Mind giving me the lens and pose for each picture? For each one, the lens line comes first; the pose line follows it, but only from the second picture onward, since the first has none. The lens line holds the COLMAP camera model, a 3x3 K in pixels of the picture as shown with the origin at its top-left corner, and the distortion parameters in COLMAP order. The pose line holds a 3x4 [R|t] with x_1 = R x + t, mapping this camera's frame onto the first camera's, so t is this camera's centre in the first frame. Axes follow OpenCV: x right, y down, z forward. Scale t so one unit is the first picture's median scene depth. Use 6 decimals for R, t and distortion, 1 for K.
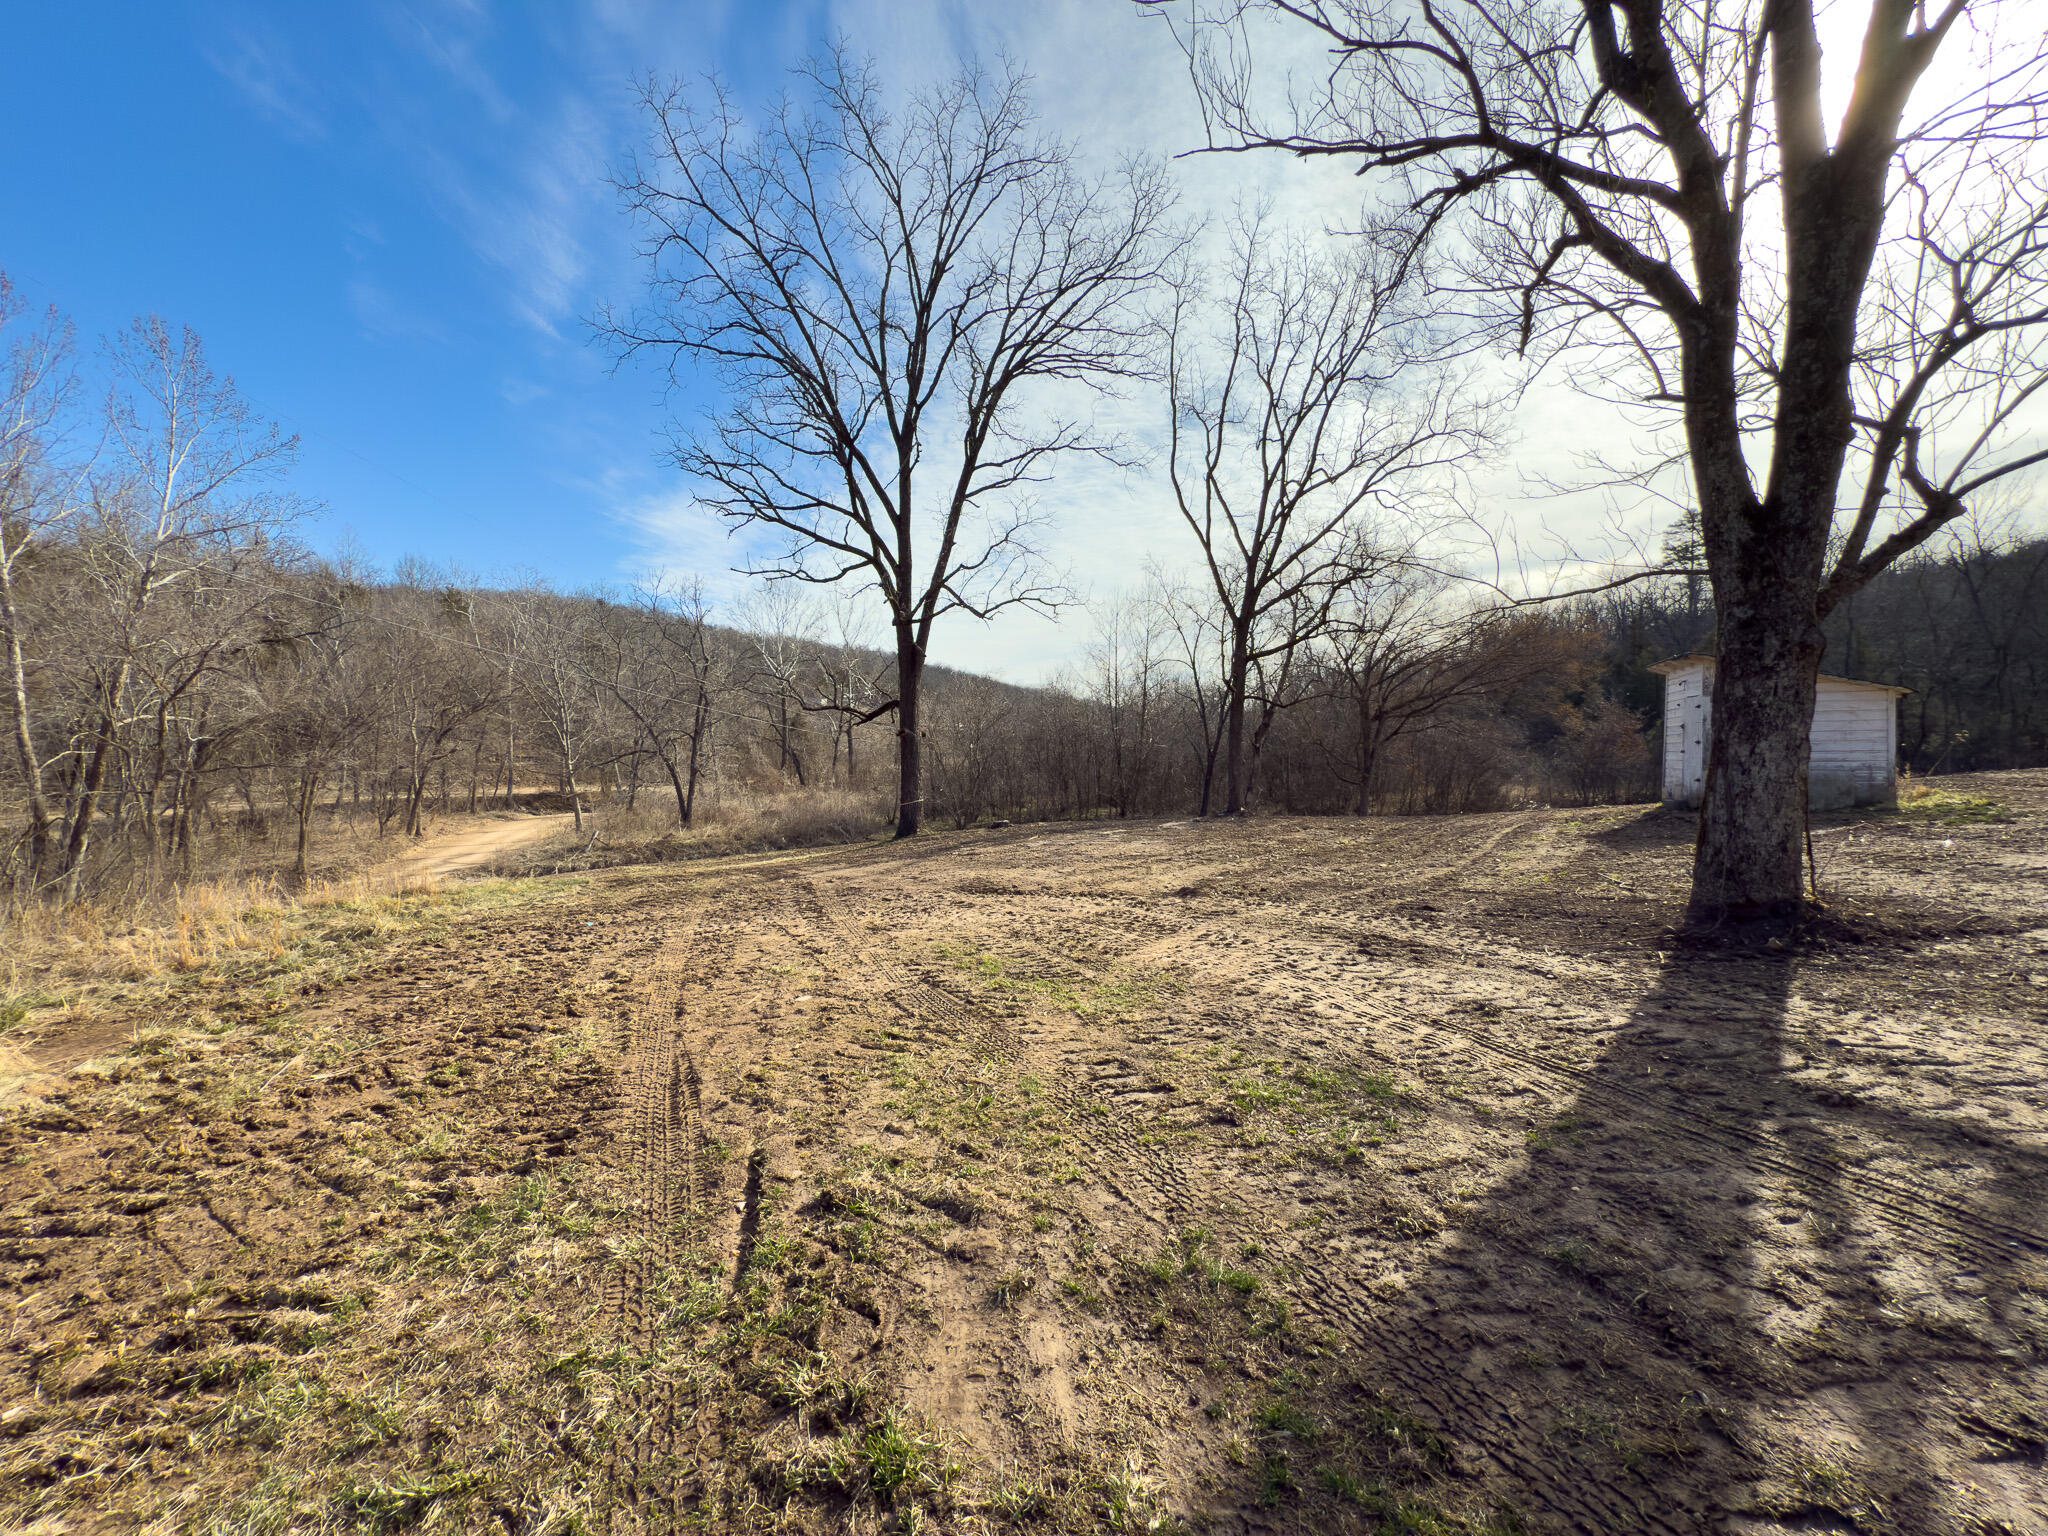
lens RADIAL K [[813.0, 0, 1026.9], [0, 813.0, 767.4], [0, 0, 1]] dist [-0.000486, 0.000339]
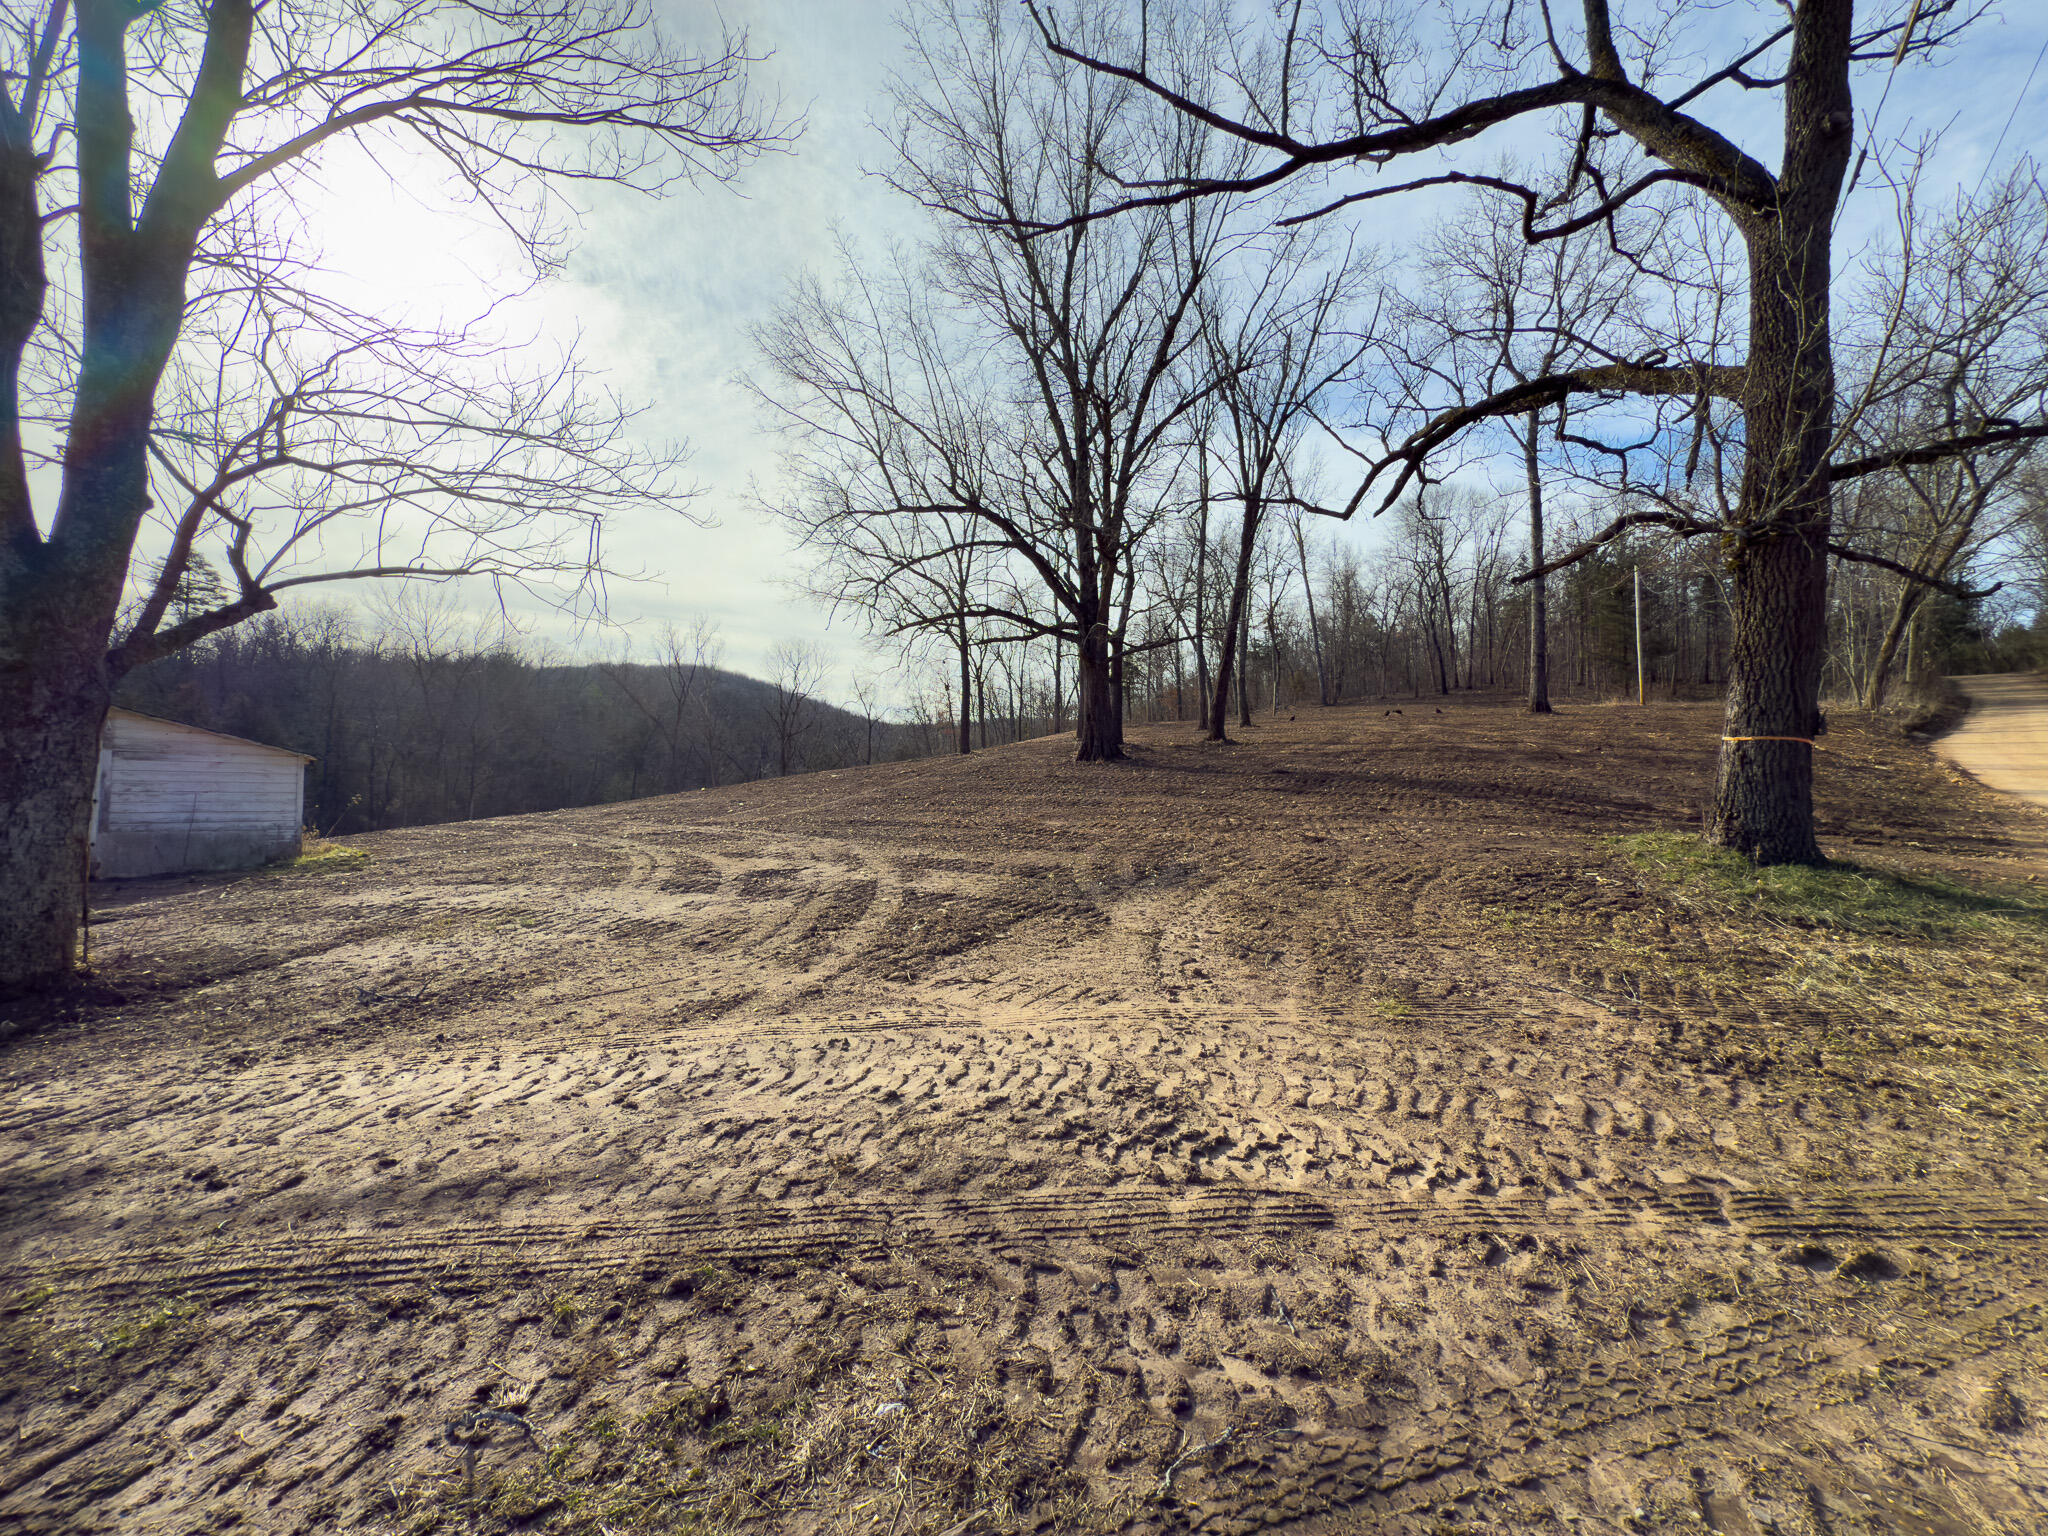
lens RADIAL K [[813.0, 0, 1026.9], [0, 813.0, 767.4], [0, 0, 1]] dist [-0.000486, 0.000339]
pose [[0.112686, 0.059890, 0.991824, 0.130923], [0.013081, 0.998006, -0.061750, 0.002475], [-0.993545, 0.019933, 0.111678, -0.205551]]
